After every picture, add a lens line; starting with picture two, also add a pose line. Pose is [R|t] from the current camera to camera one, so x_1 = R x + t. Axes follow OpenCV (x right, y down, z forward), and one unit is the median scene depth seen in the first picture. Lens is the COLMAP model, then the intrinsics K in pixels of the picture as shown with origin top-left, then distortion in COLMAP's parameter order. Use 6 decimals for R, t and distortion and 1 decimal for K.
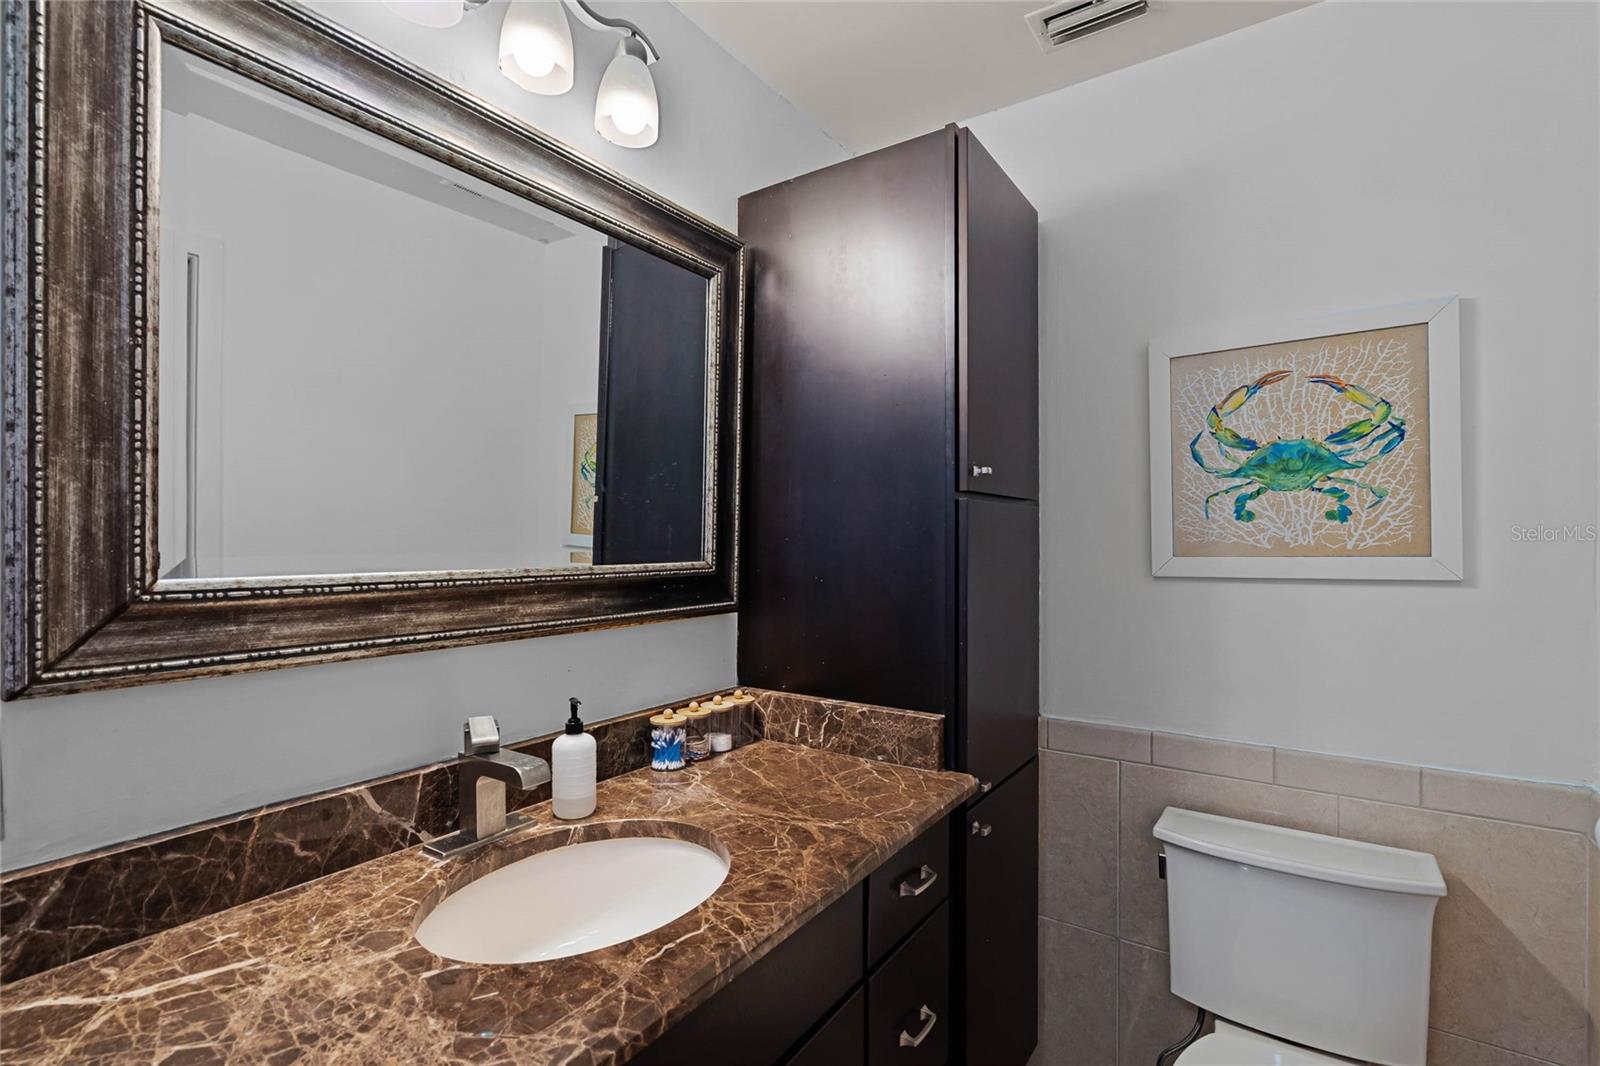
lens RADIAL K [[751.1, 0, 801.9], [0, 751.1, 545.9], [0, 0, 1]] dist [0.001267, 0.001196]
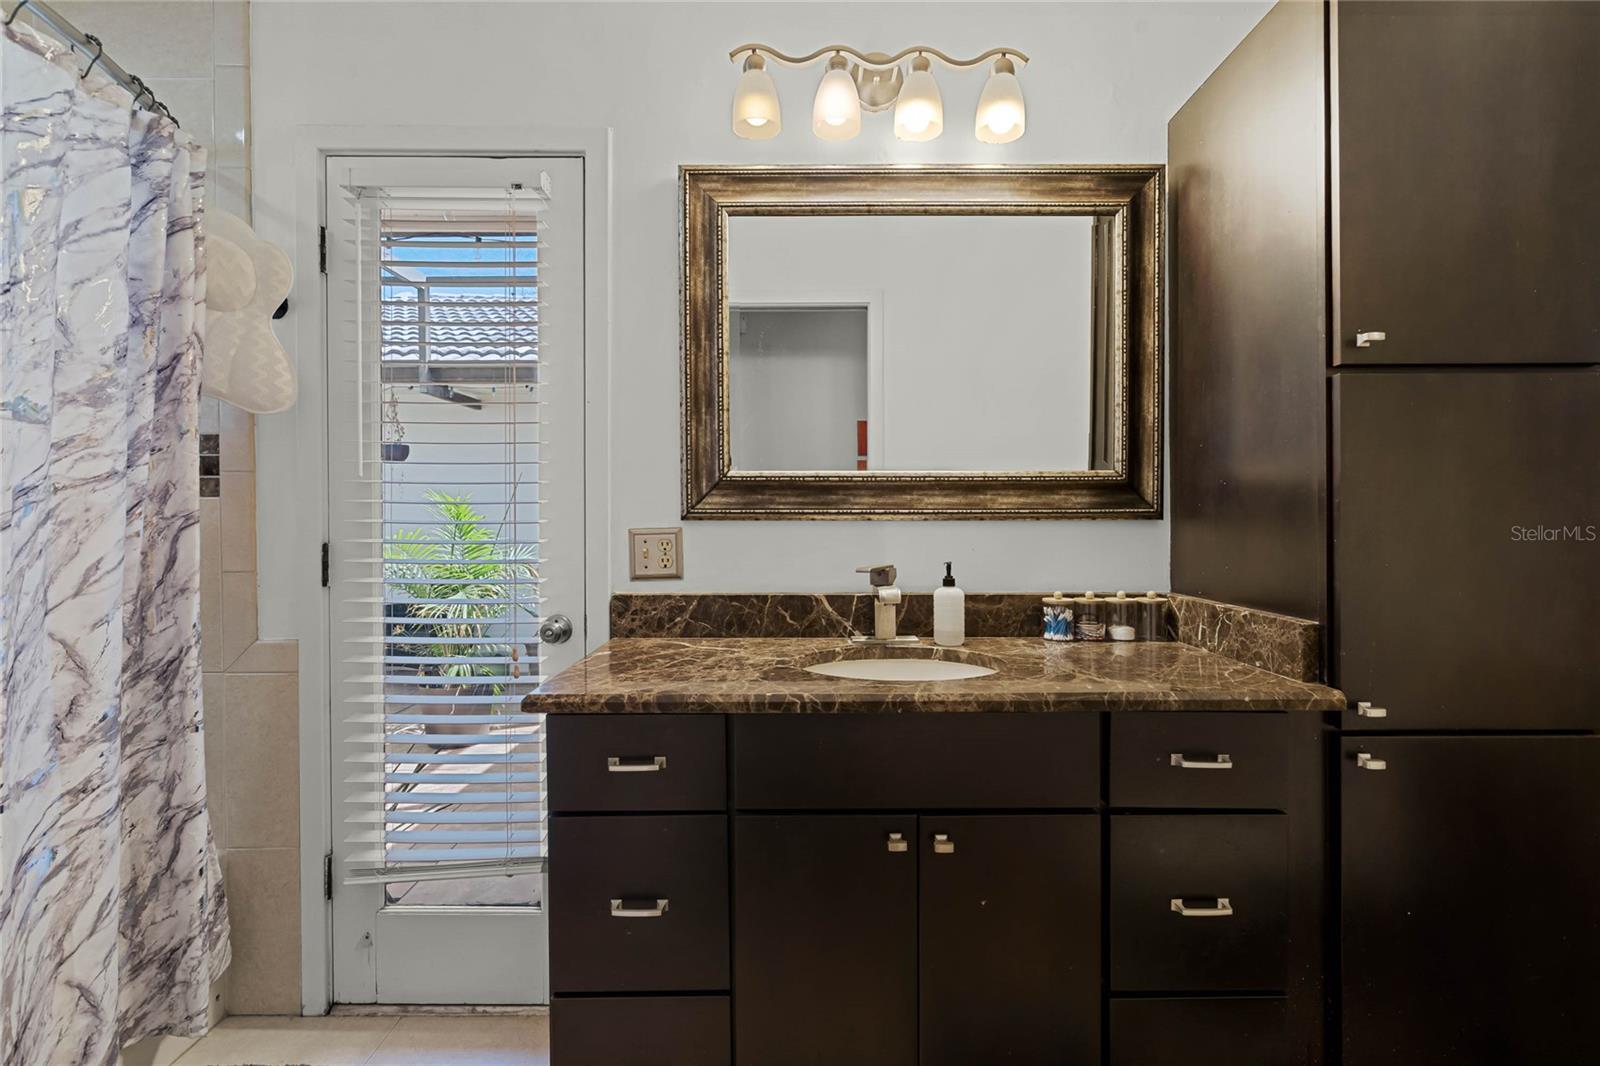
lens RADIAL K [[737.5, 0, 805.2], [0, 737.5, 528.2], [0, 0, 1]] dist [-0.000541, 0.000337]
pose [[0.558879, 0.006899, -0.829221, 0.580439], [-0.004460, 0.999976, 0.005314, 0.114203], [0.829237, 0.000729, 0.558896, 0.009666]]
